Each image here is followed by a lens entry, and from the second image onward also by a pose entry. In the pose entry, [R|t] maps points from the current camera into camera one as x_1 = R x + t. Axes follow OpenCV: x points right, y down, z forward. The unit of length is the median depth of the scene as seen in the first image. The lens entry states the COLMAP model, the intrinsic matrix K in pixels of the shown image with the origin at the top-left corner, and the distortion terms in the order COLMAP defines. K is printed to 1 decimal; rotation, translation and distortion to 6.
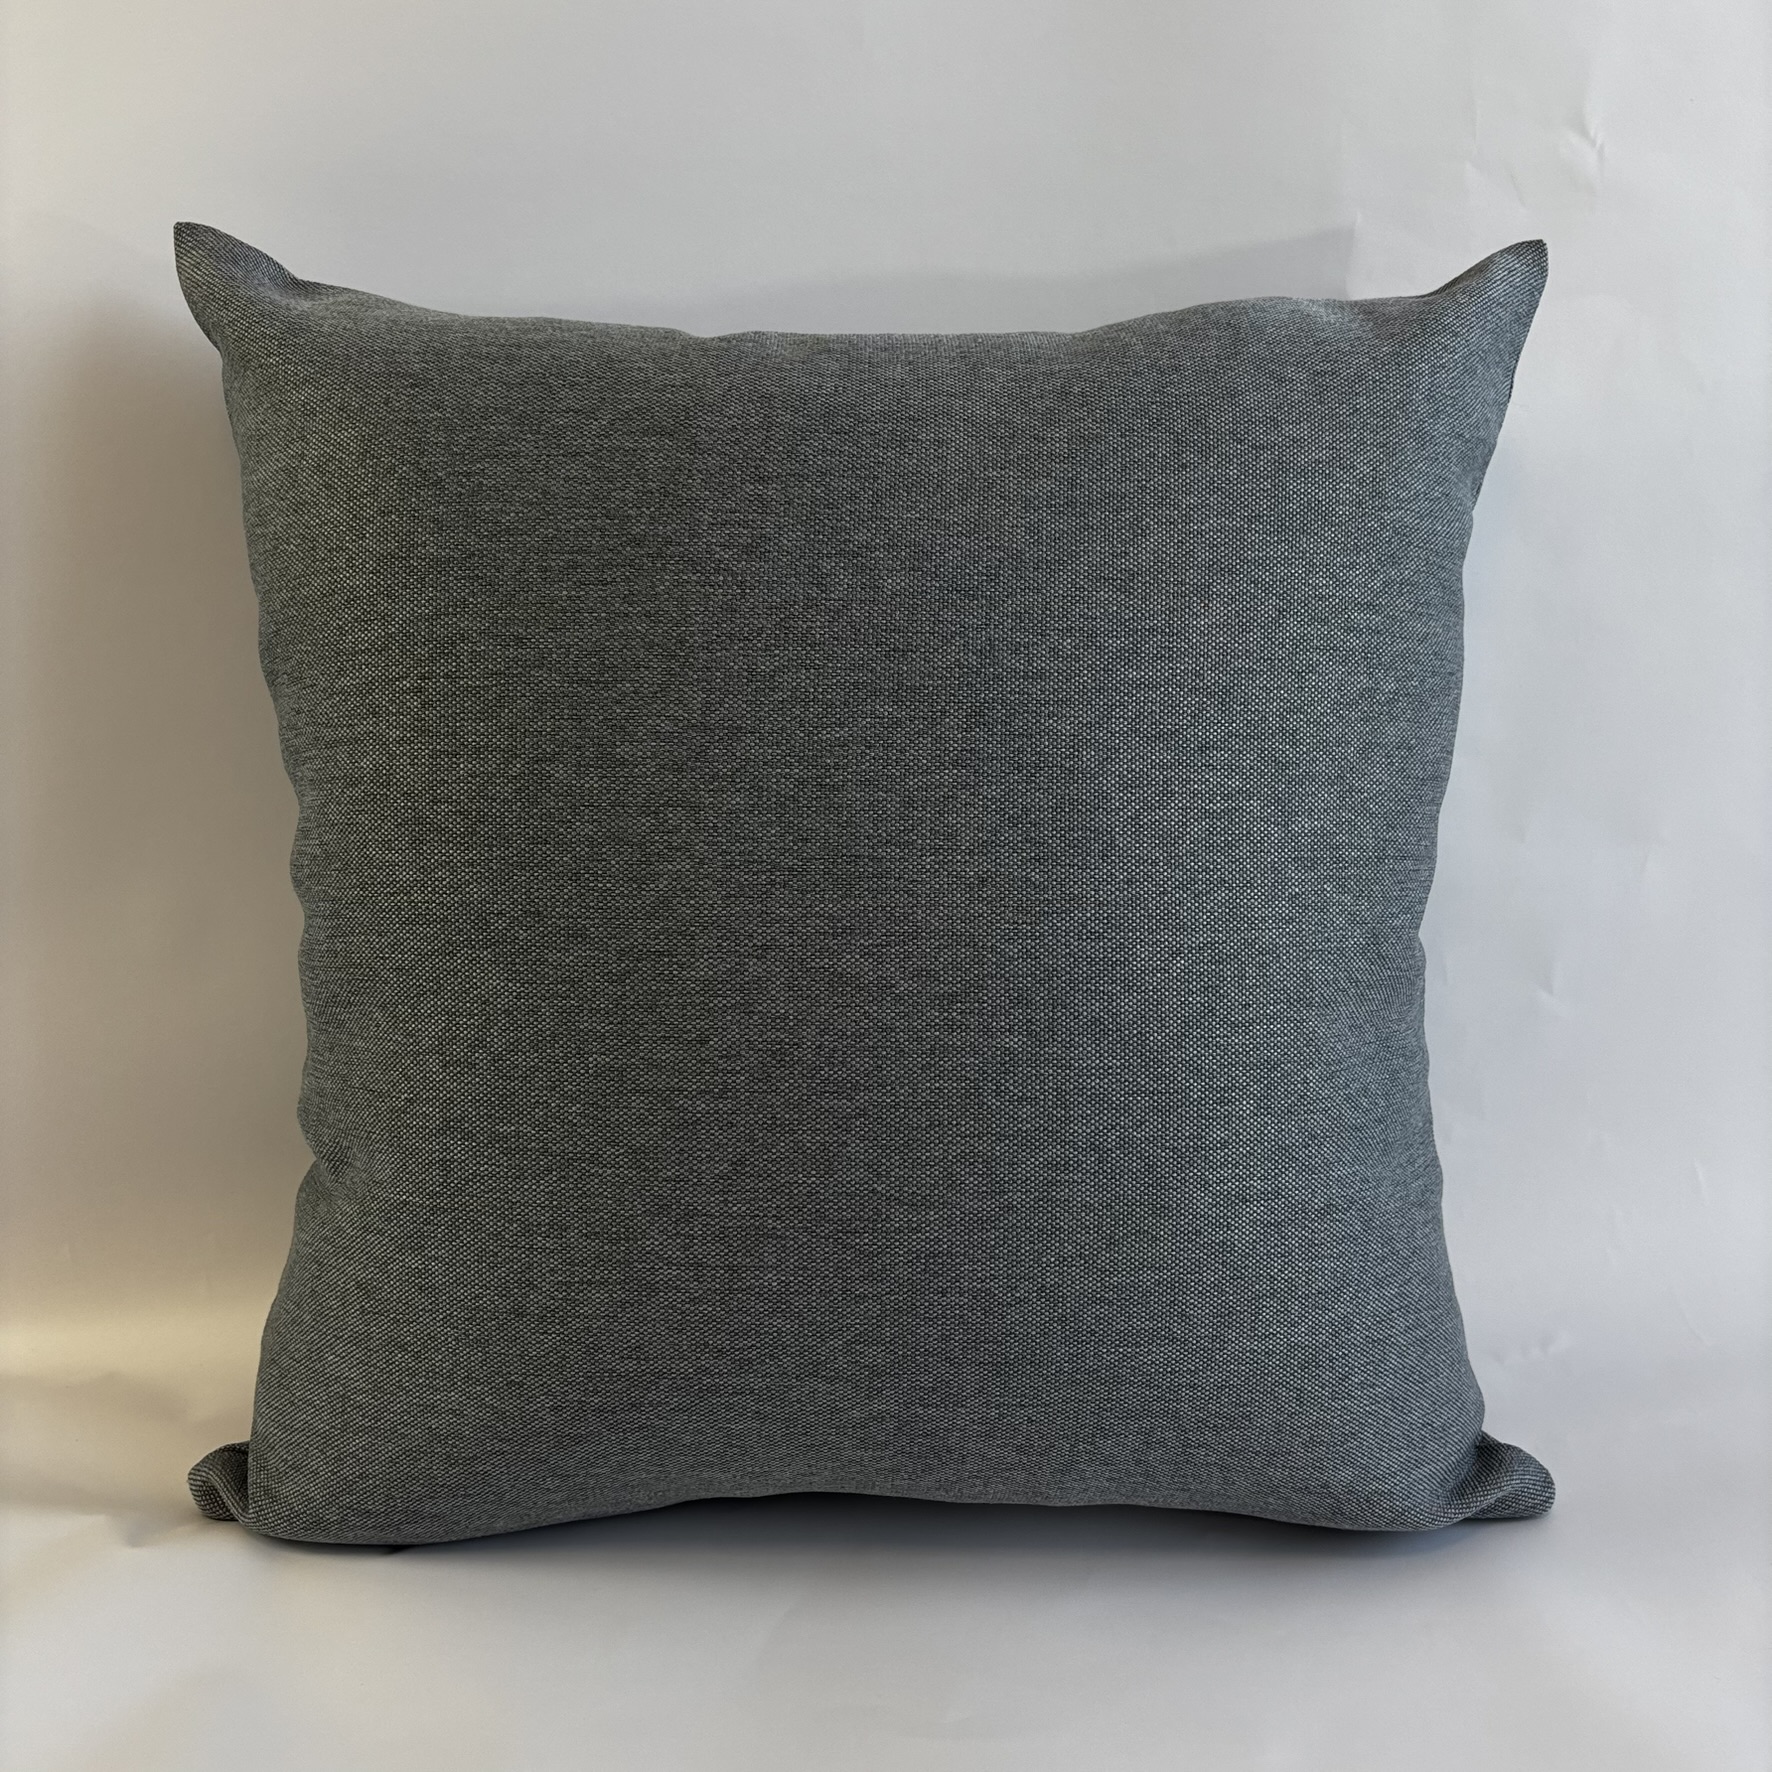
lens RADIAL K [[1771.3, 0, 886.0], [0, 1771.3, 886.0], [0, 0, 1]] dist [0.120843, -0.441868]
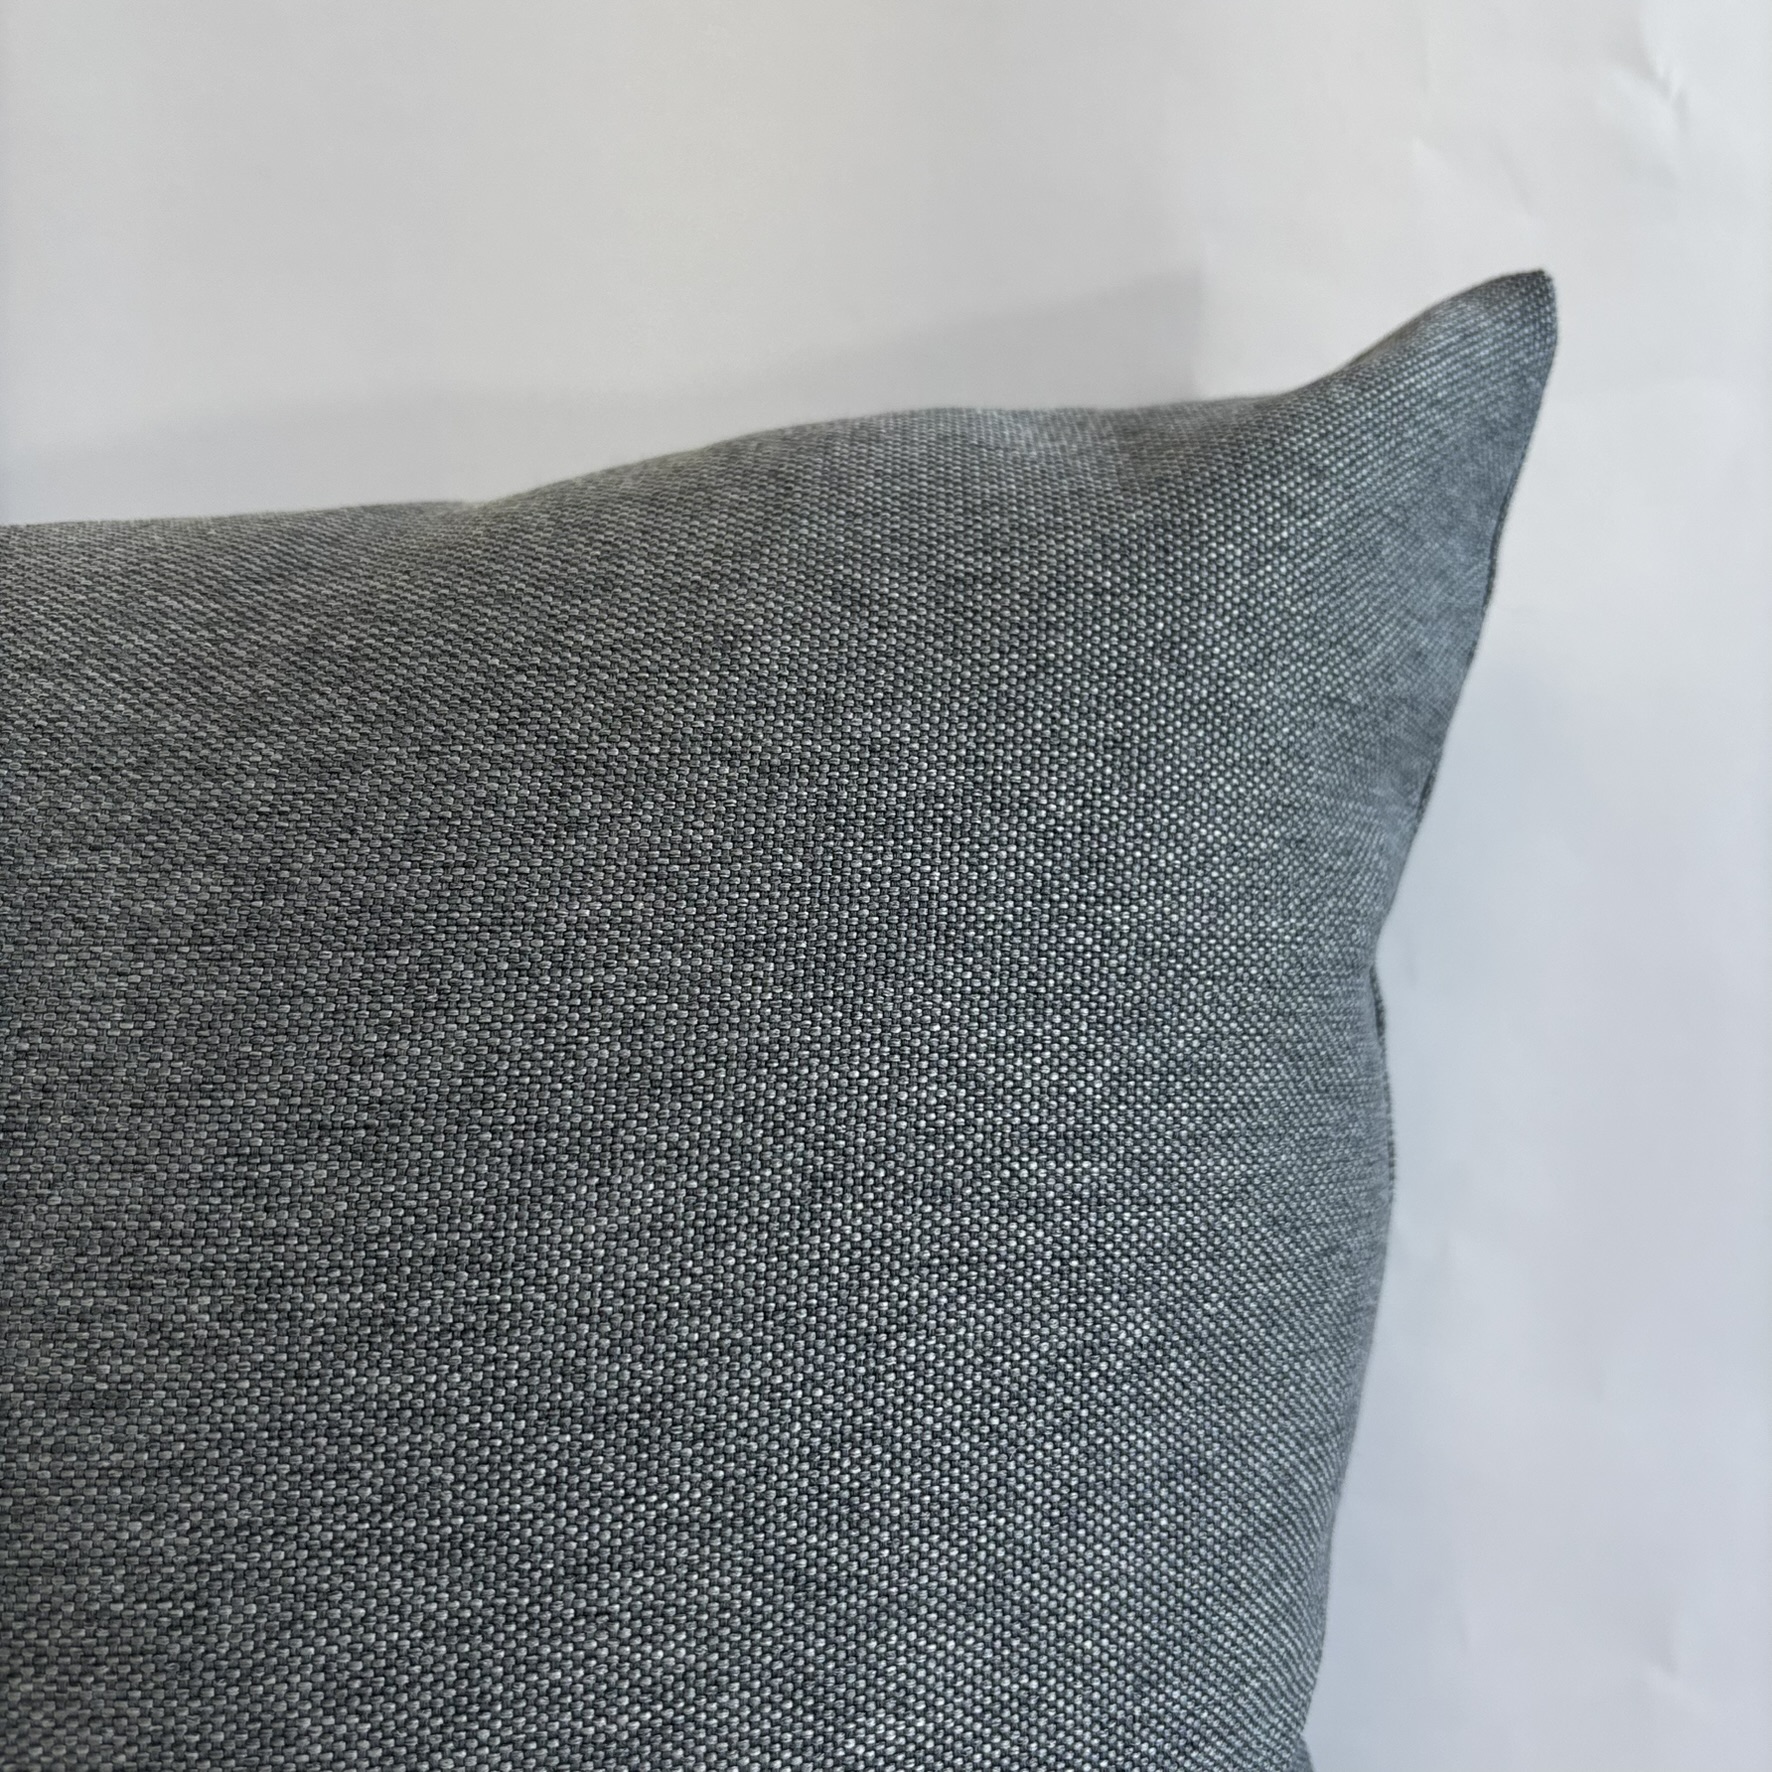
lens RADIAL K [[1771.3, 0, 886.0], [0, 1771.3, 886.0], [0, 0, 1]] dist [0.120843, -0.441868]
pose [[0.994211, -0.014742, -0.106434, 0.271993], [0.007071, 0.997373, -0.072094, -0.185654], [0.107217, 0.070924, 0.991703, 0.587301]]
